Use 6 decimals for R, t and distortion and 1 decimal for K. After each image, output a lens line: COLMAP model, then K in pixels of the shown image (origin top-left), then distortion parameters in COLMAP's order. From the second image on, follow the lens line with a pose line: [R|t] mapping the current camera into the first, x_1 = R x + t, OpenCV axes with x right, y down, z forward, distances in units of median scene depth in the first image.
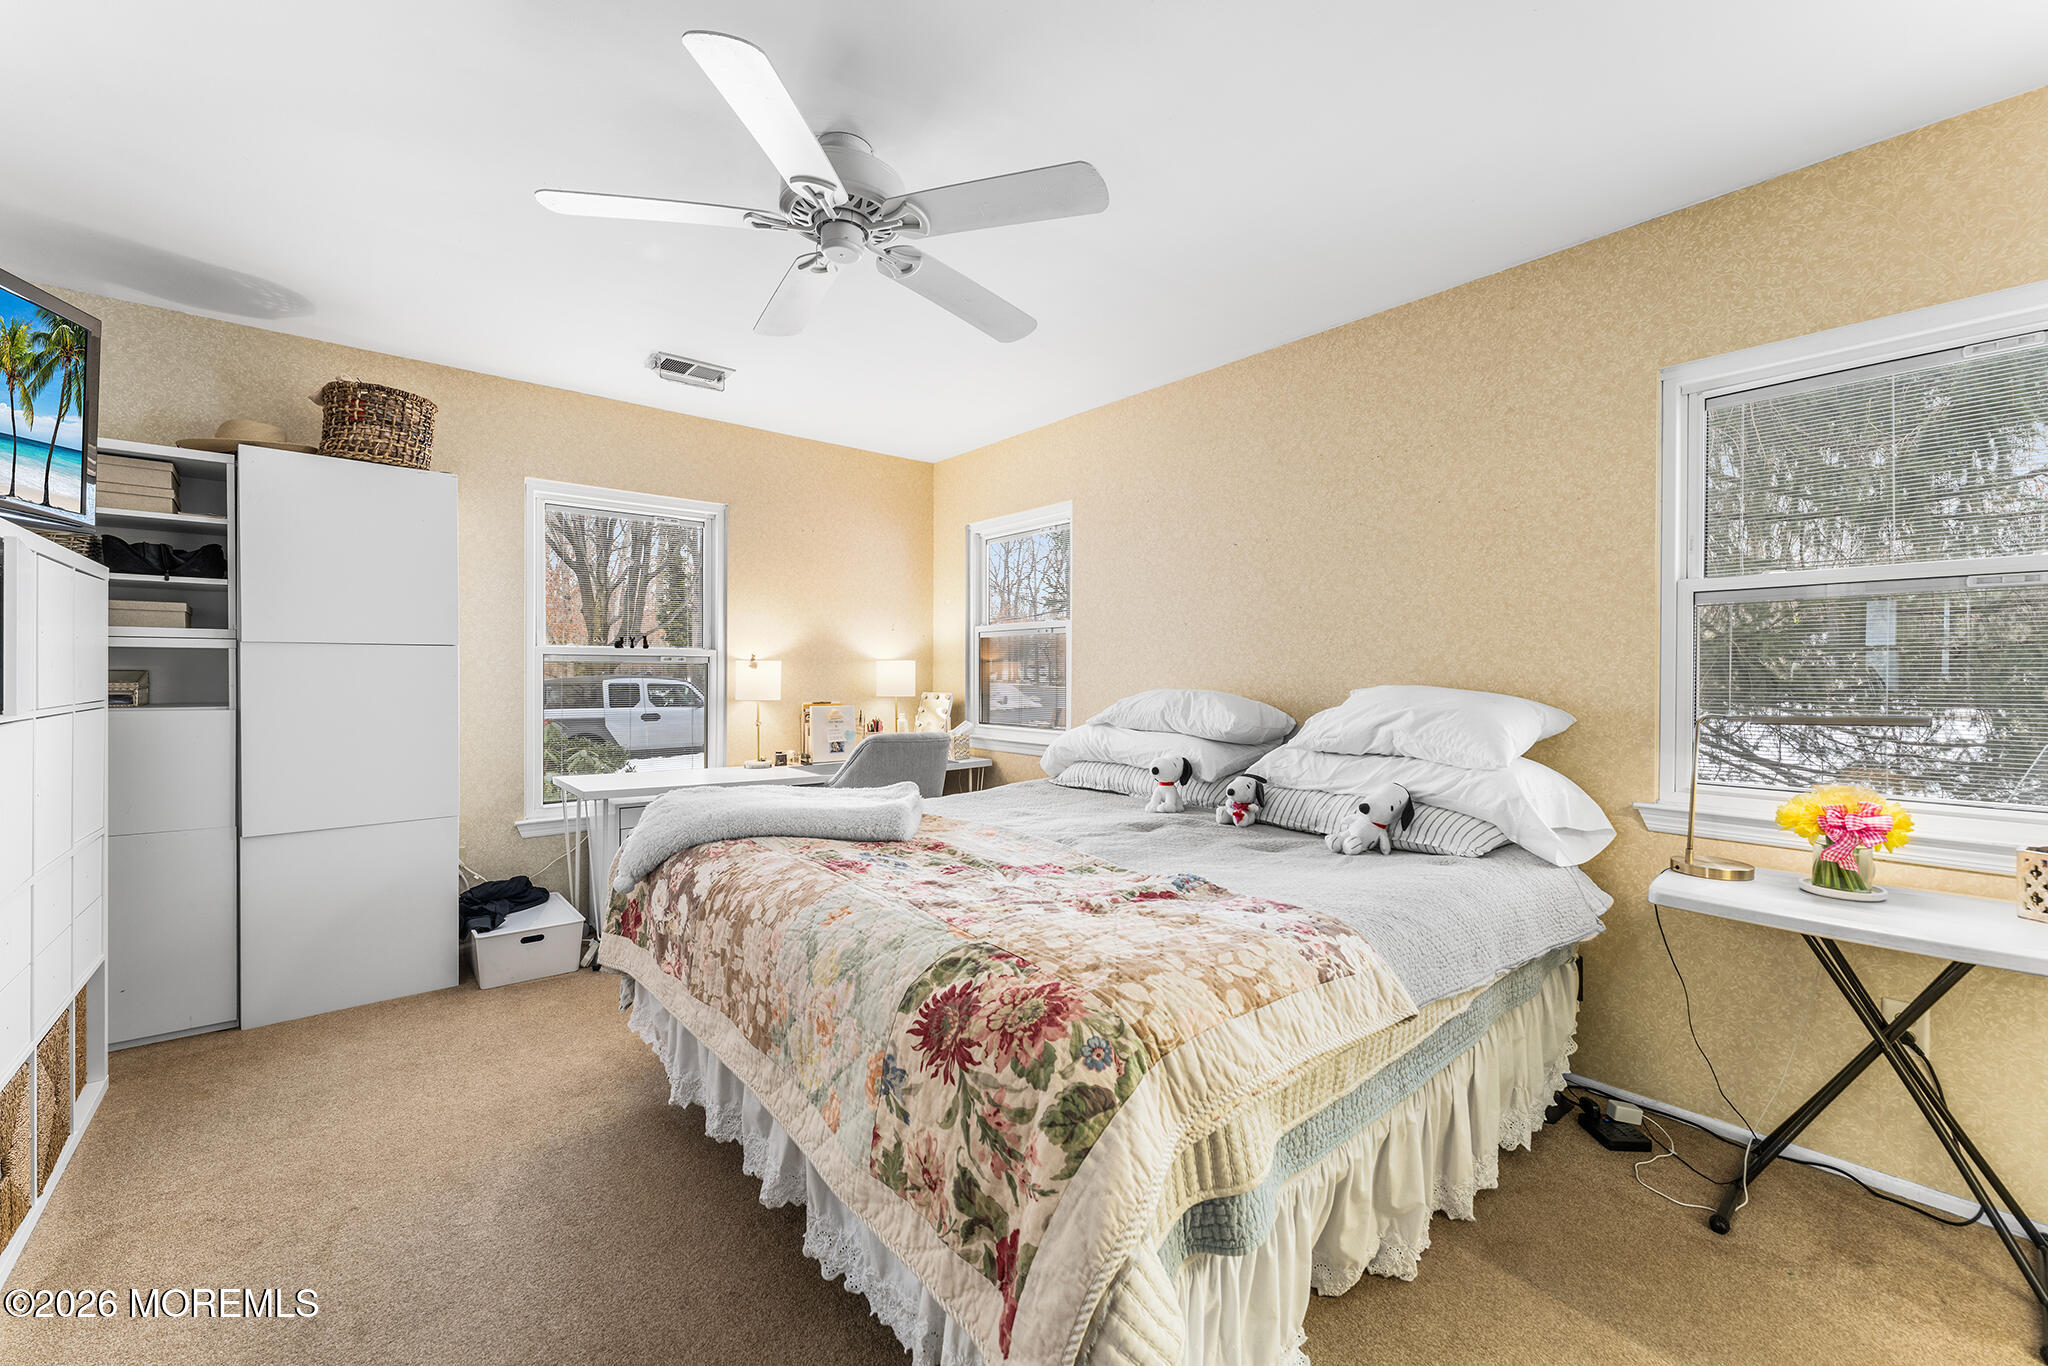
lens RADIAL K [[825.3, 0, 1029.0], [0, 825.3, 681.0], [0, 0, 1]] dist [-0.002665, -0.001365]
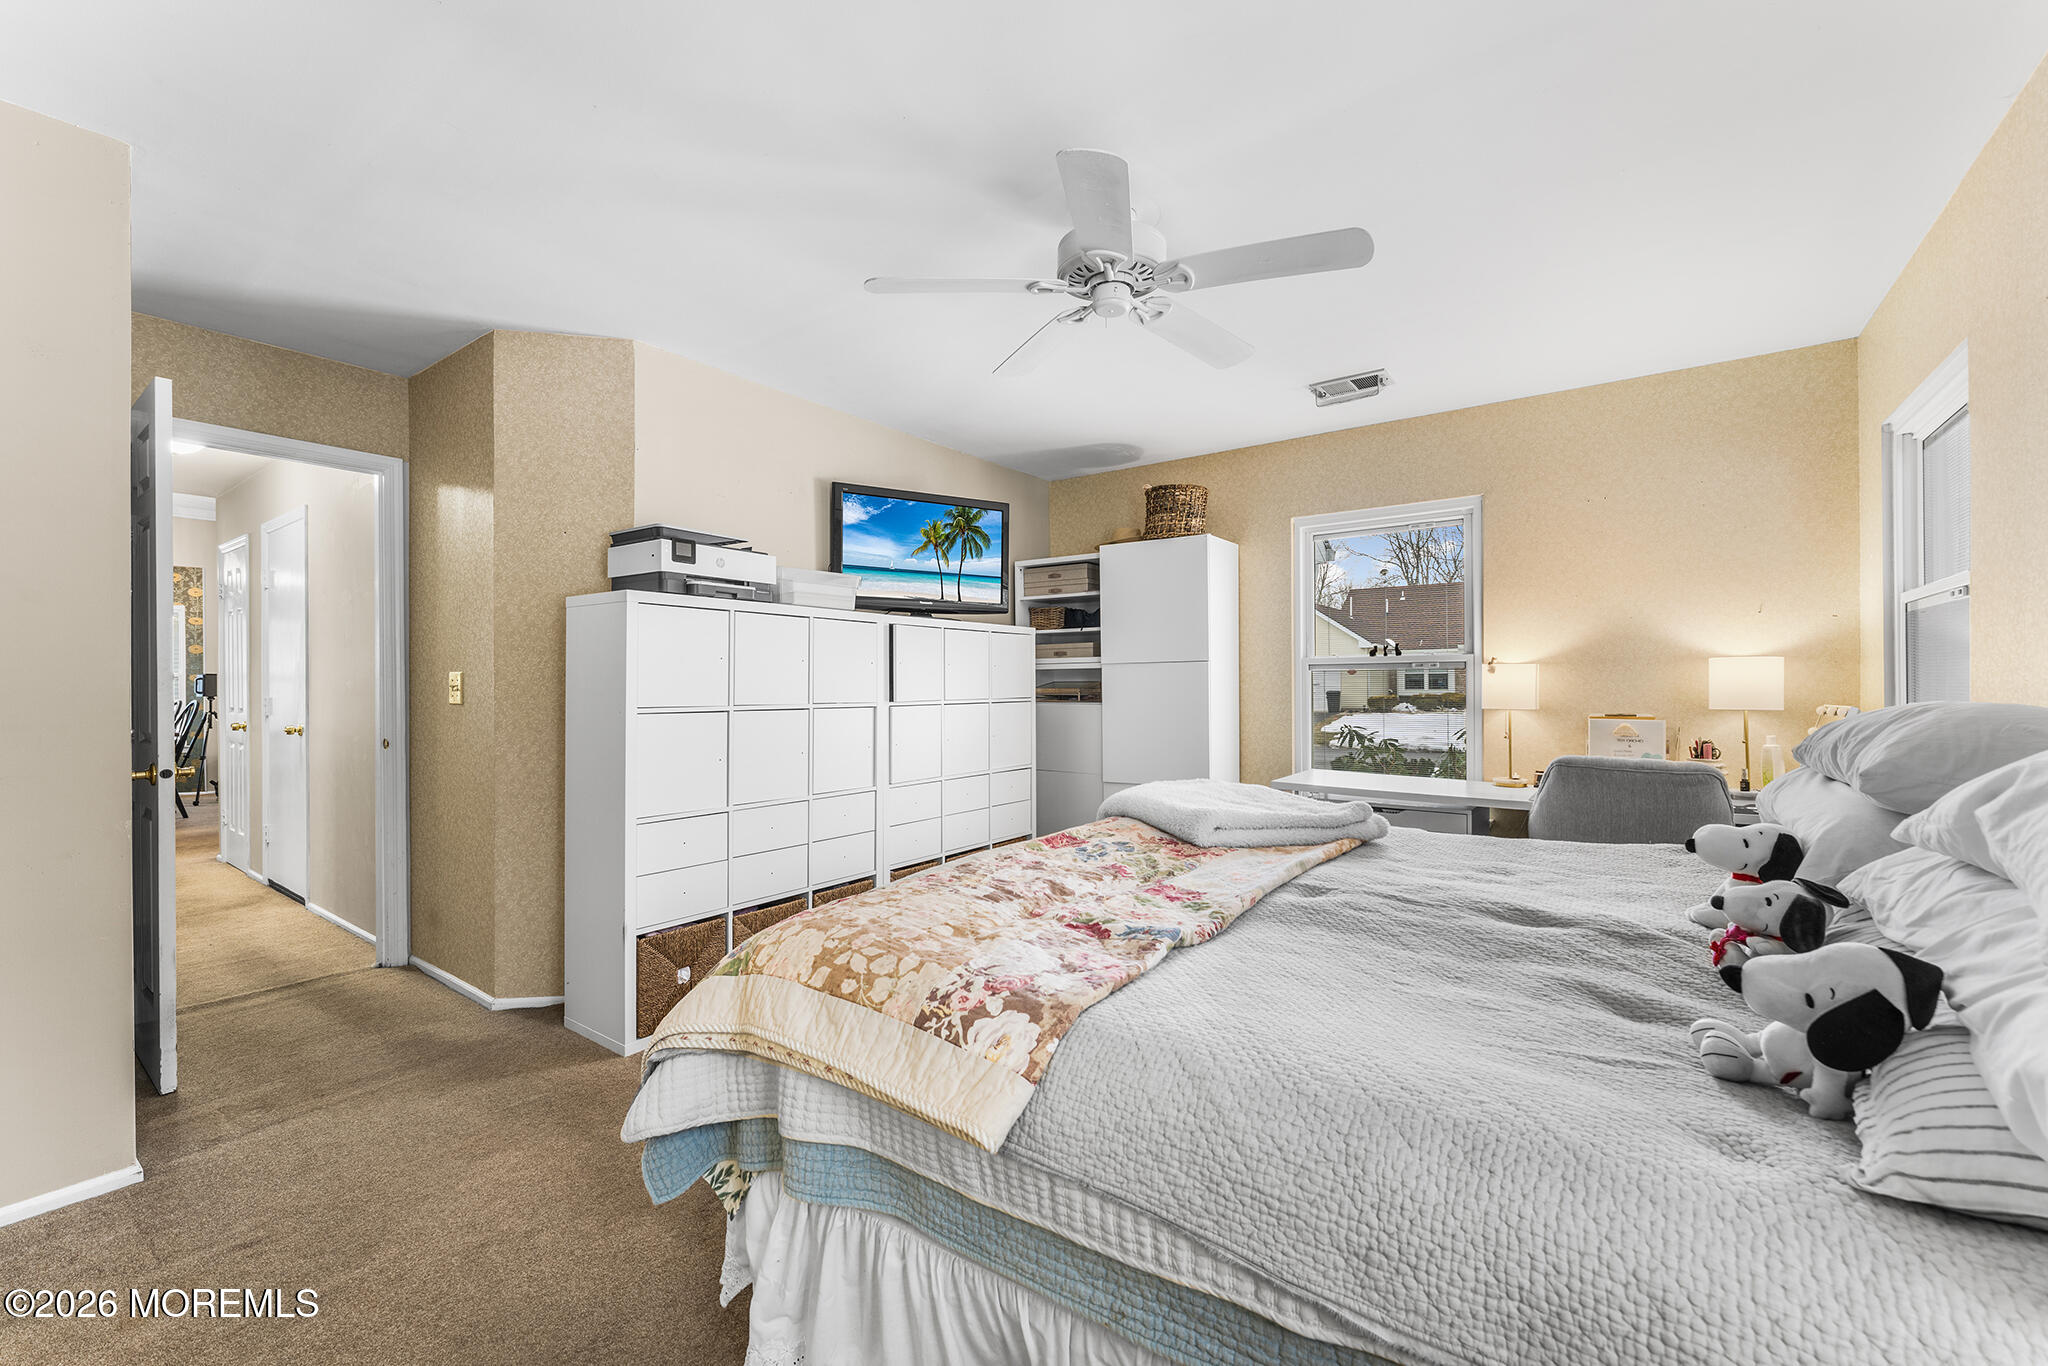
lens RADIAL K [[825.3, 0, 1026.8], [0, 825.3, 685.6], [0, 0, 1]] dist [-0.002665, -0.001365]
pose [[0.240534, -0.005237, -0.970627, 0.679919], [-0.001636, 0.999982, -0.005801, 0.006633], [0.970639, 0.002983, 0.240521, 0.499973]]
